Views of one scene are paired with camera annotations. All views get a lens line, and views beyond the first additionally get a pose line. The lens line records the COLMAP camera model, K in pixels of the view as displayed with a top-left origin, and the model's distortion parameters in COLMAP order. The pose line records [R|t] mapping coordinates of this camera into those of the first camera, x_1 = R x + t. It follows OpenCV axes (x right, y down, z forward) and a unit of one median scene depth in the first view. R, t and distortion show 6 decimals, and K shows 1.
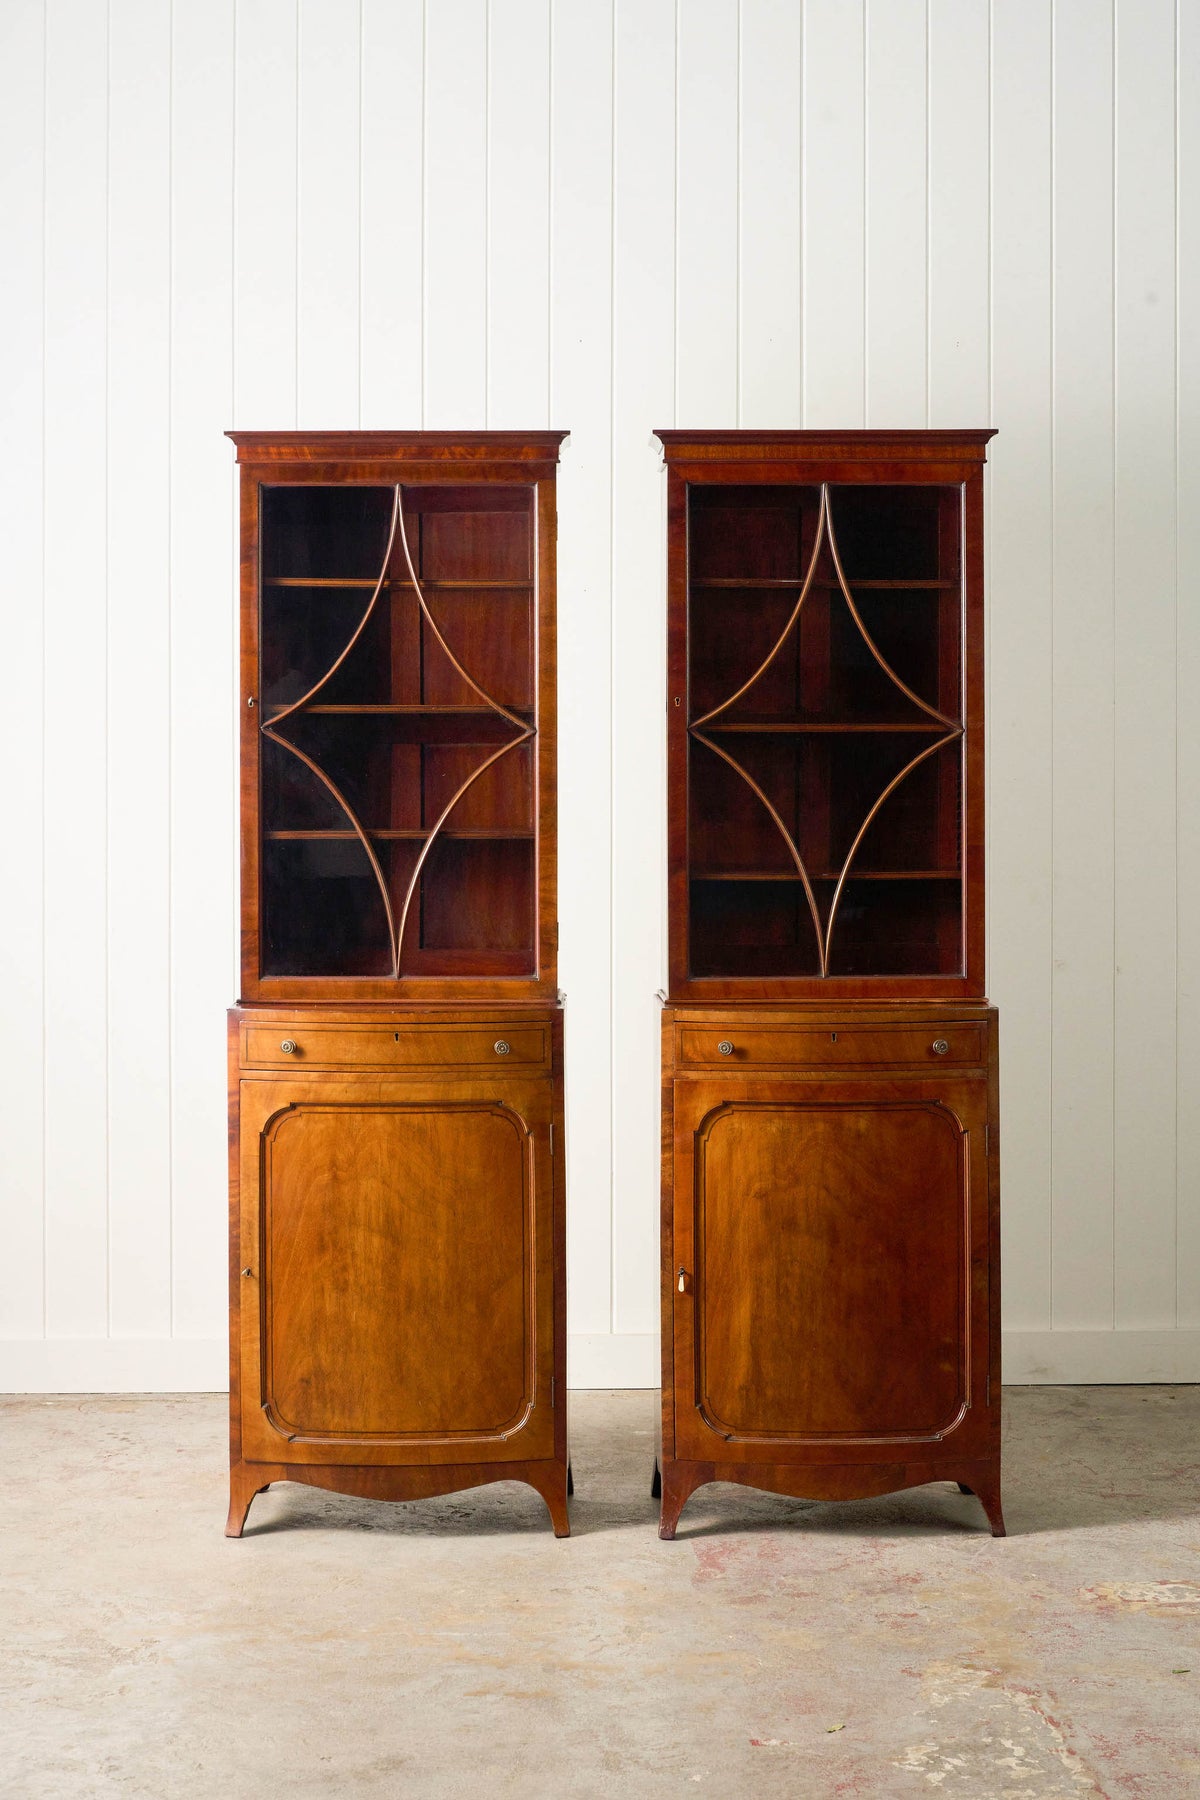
lens RADIAL K [[3055.2, 0, 615.7], [0, 3055.2, 702.0], [0, 0, 1]] dist [-0.007013, 0.000000]
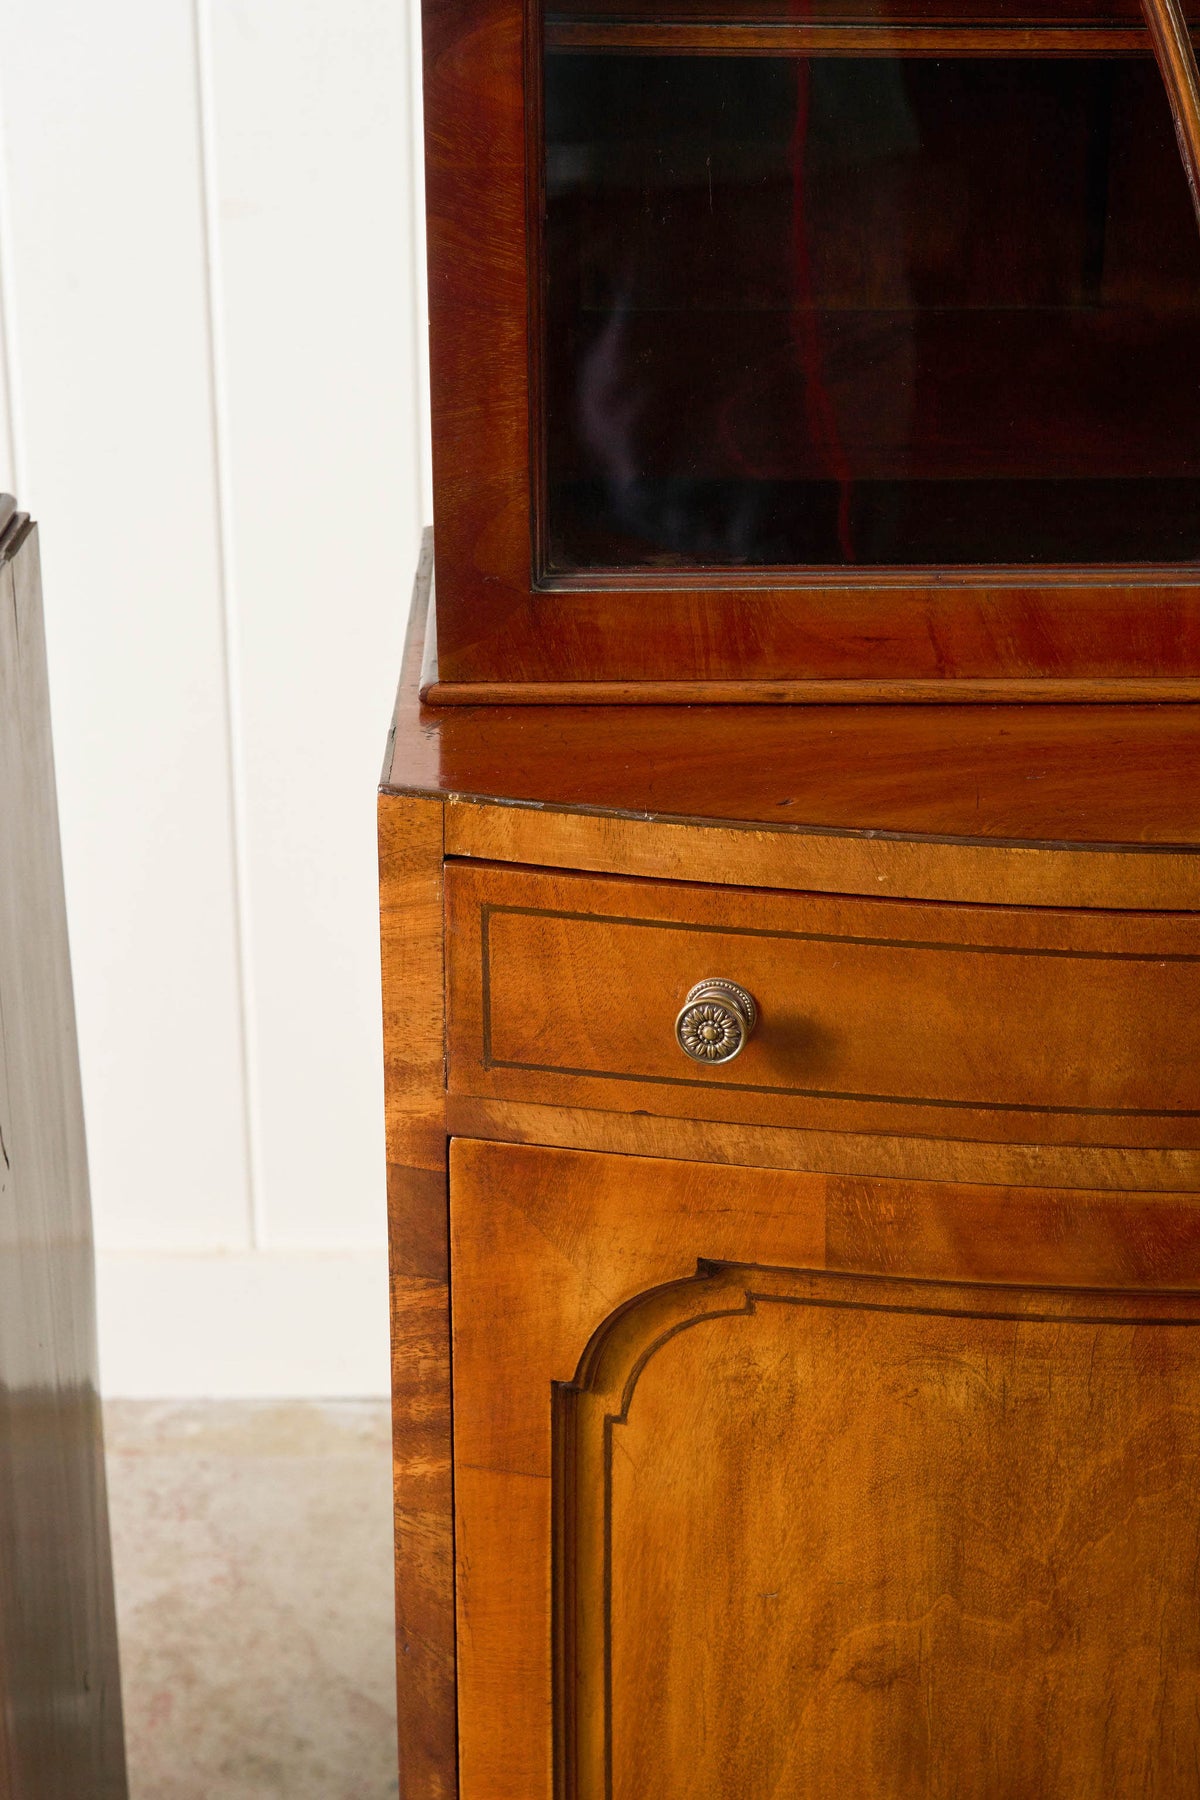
lens RADIAL K [[3514.1, 0, 585.4], [0, 3514.1, 902.0], [0, 0, 1]] dist [-0.009814, 0.000000]
pose [[0.999321, 0.012122, -0.034788, 0.035260], [0.002376, 0.921136, 0.389232, 0.023214], [0.036763, -0.389051, 0.920482, 0.801883]]
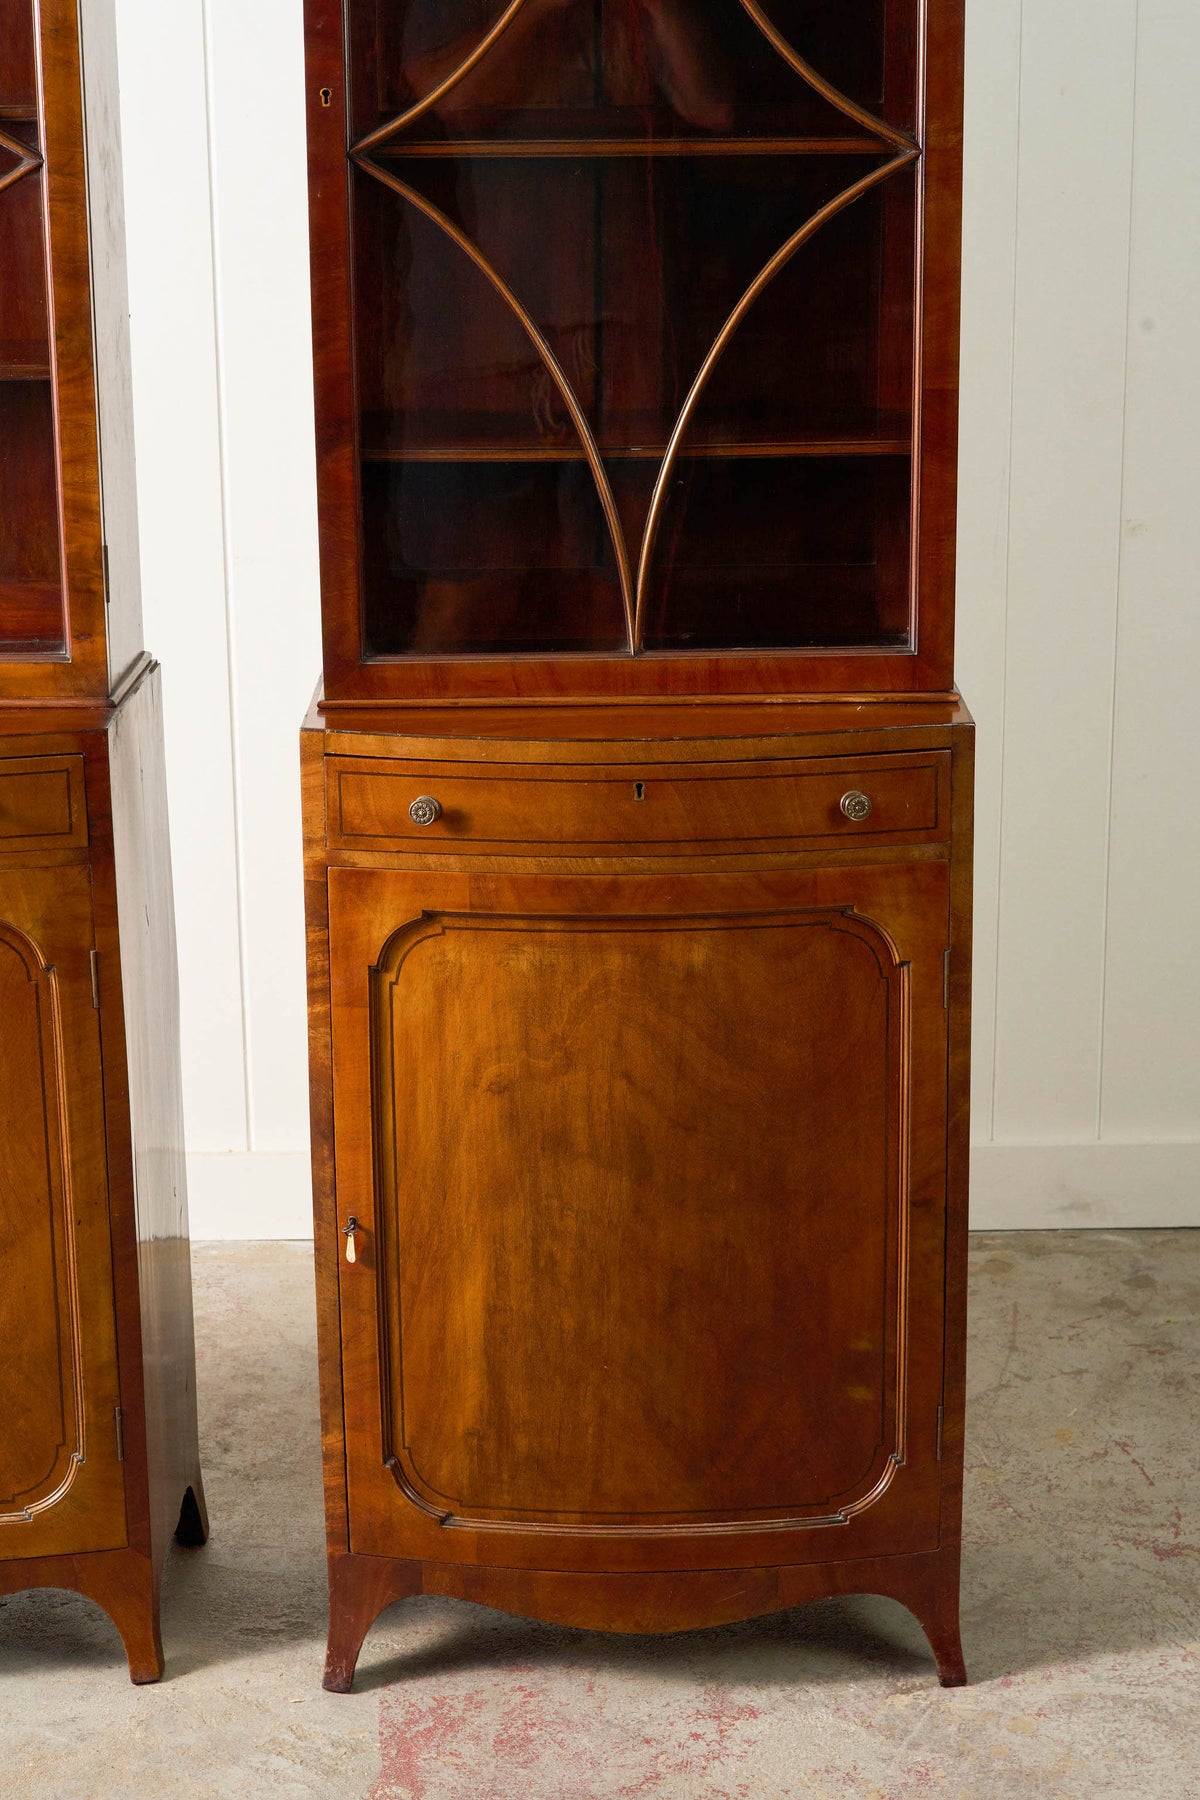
lens RADIAL K [[3514.1, 0, 566.3], [0, 3514.1, 934.2], [0, 0, 1]] dist [-0.009814, 0.000000]
pose [[0.999298, -0.000166, -0.037468, 0.080516], [0.010502, 0.961140, 0.275861, -0.026064], [0.035966, -0.276061, 0.960467, 0.438845]]
